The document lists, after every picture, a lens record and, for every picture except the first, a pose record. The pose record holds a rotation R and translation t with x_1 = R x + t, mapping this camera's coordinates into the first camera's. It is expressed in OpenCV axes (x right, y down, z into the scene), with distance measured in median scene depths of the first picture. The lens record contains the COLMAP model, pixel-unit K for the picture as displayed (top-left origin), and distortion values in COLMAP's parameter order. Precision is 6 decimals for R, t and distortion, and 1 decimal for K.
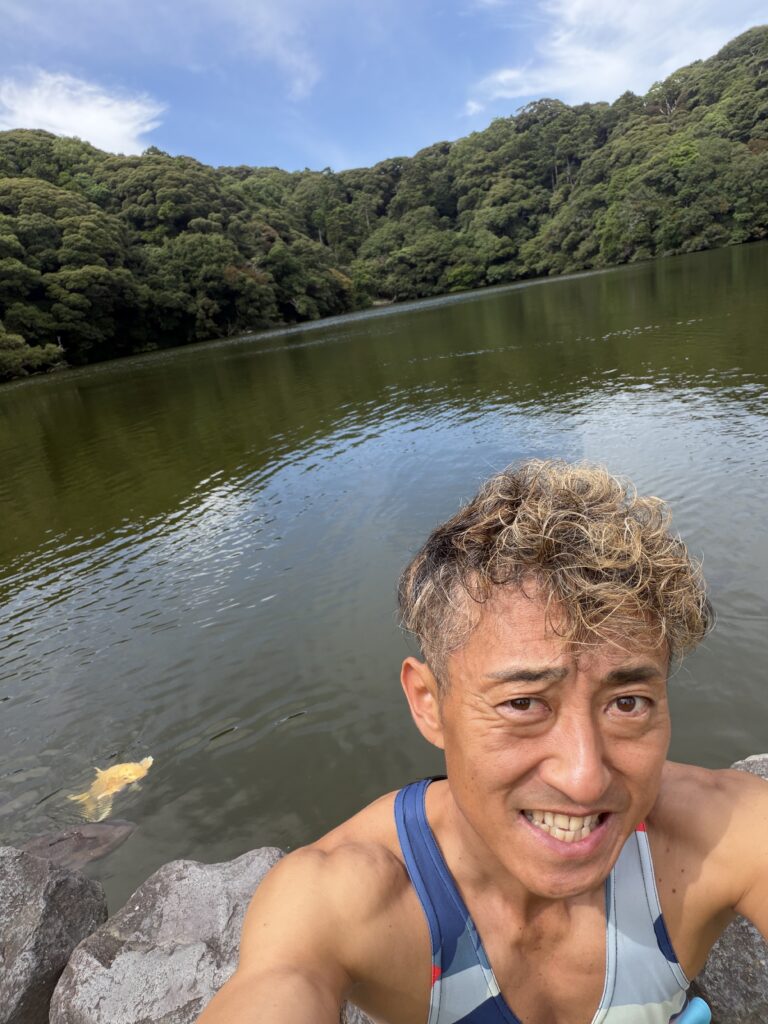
lens RADIAL K [[608.9, 0, 401.8], [0, 608.9, 525.5], [0, 0, 1]] dist [0.005044, -0.001376]
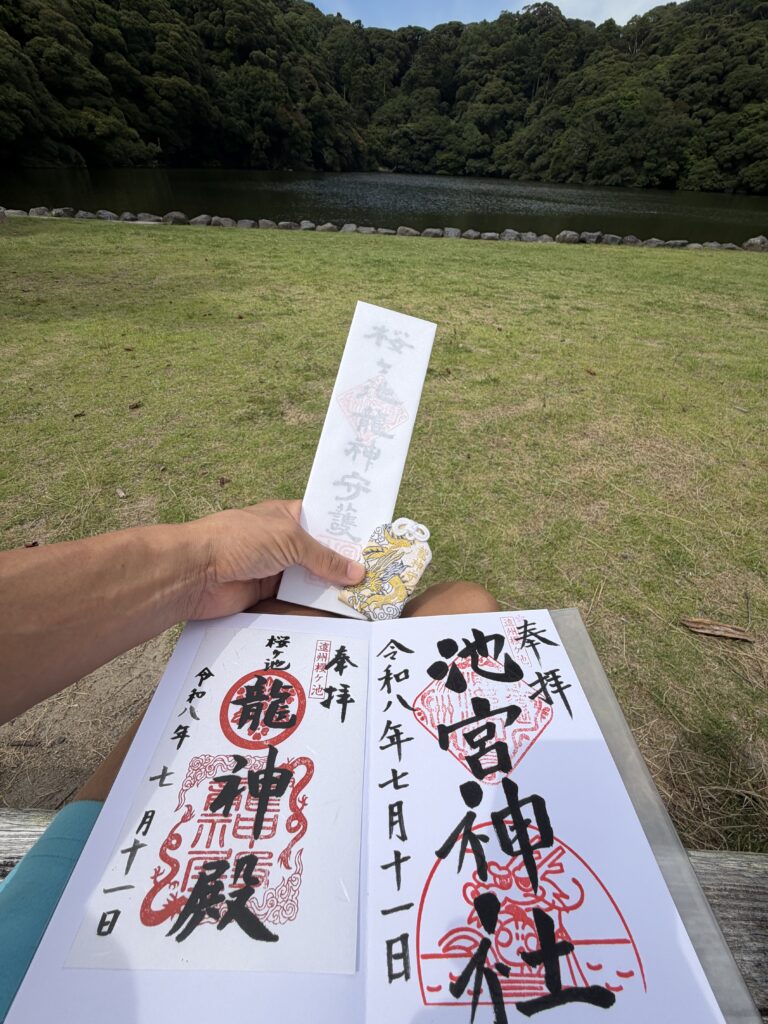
lens RADIAL K [[412.2, 0, 387.4], [0, 412.2, 510.5], [0, 0, 1]] dist [0.002259, -0.000133]
pose [[0.979016, 0.158572, 0.127995, -0.029436], [-0.191857, 0.928947, 0.316621, 0.044235], [-0.068693, -0.334534, 0.939877, -0.110167]]
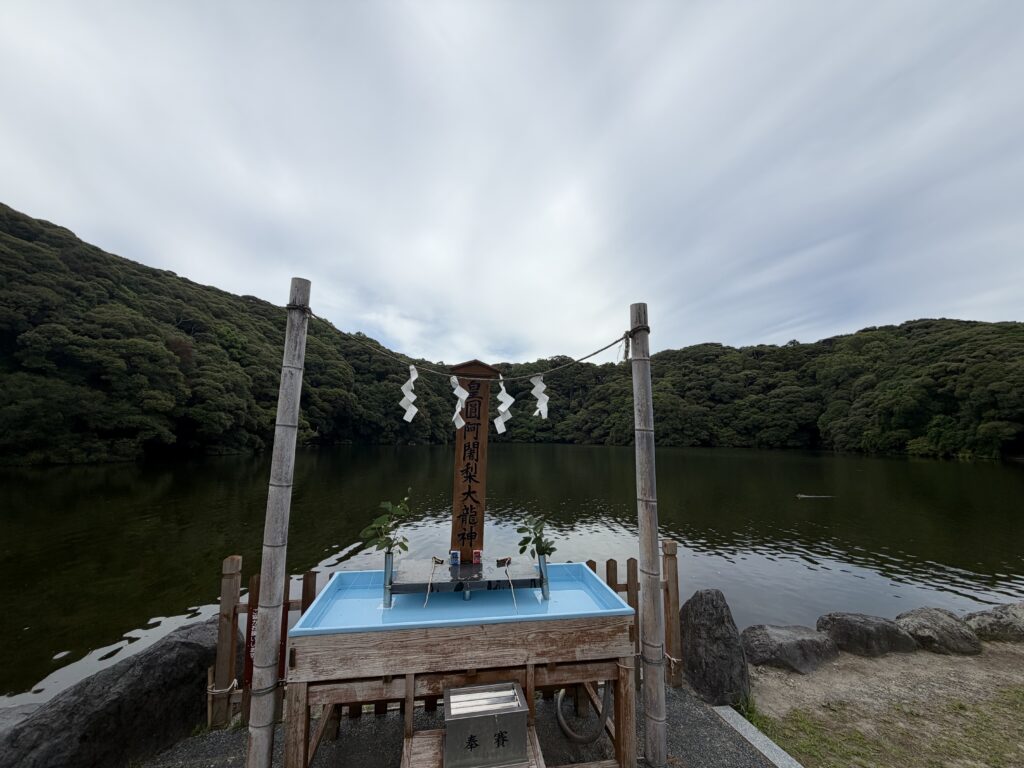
lens RADIAL K [[412.2, 0, 508.6], [0, 412.2, 383.1], [0, 0, 1]] dist [0.002259, -0.000133]
pose [[0.965875, 0.200027, 0.164543, -0.181698], [-0.095064, 0.864721, -0.493173, 0.034676], [-0.240932, 0.460702, 0.854228, -0.021988]]
